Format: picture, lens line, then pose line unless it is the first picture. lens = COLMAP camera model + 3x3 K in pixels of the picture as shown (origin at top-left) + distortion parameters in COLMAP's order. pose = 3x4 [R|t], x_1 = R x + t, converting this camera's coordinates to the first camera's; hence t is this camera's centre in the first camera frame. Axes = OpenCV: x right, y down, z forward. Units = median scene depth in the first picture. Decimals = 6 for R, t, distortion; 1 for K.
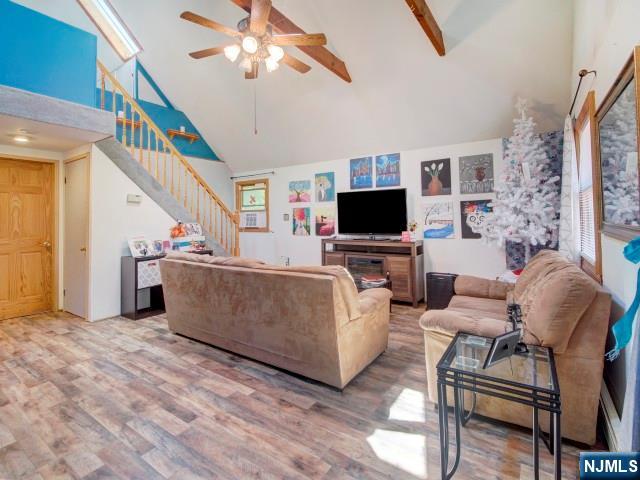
lens RADIAL K [[314.6, 0, 321.6], [0, 314.6, 208.9], [0, 0, 1]] dist [-0.000048, -0.000623]
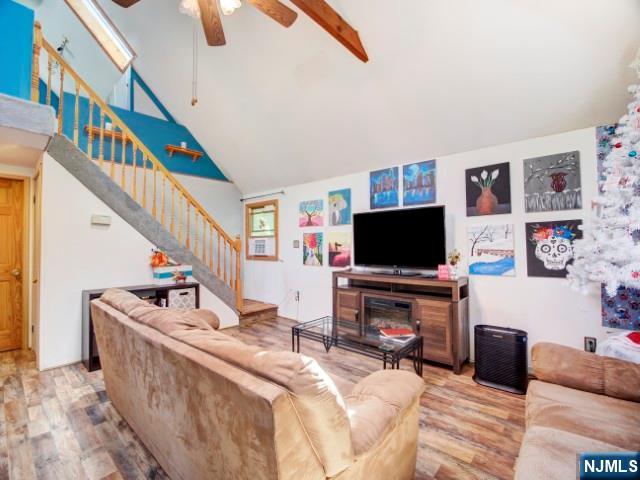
lens RADIAL K [[289.1, 0, 323.8], [0, 289.1, 237.5], [0, 0, 1]] dist [-0.017296, -0.000068]
pose [[0.993666, 0.005255, -0.112253, 0.065269], [-0.004827, 0.999980, 0.004081, 0.006904], [0.112272, -0.003513, 0.993671, 0.301180]]
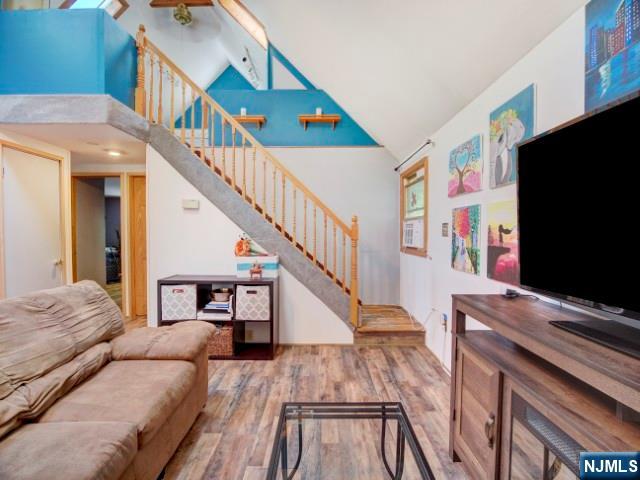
lens RADIAL K [[293.5, 0, 320.0], [0, 293.5, 240.0], [0, 0, 1]] dist [-0.014109, -0.000557]
pose [[0.570030, 0.034373, -0.820905, 0.188884], [0.013660, 0.998590, 0.051299, 0.022607], [0.821510, -0.040455, 0.568757, 0.781864]]
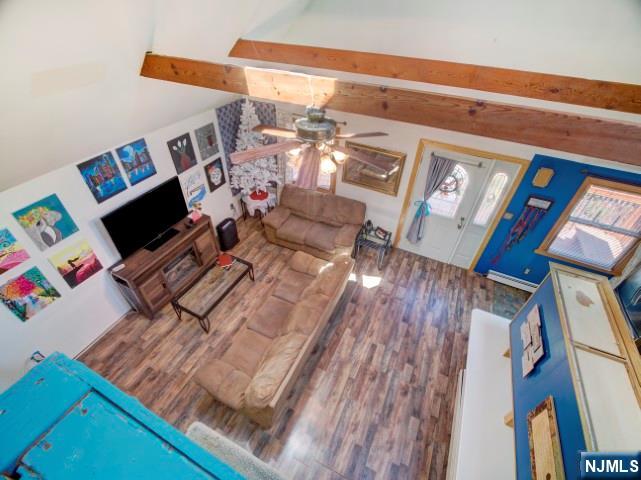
lens RADIAL K [[288.3, 0, 320.5], [0, 288.3, 240.0], [0, 0, 1]] dist [-0.031902, -0.000048]
pose [[-0.152526, -0.637538, 0.755169, -0.595551], [-0.054816, 0.768391, 0.637629, -0.498240], [-0.986778, 0.055860, -0.152147, 0.692502]]
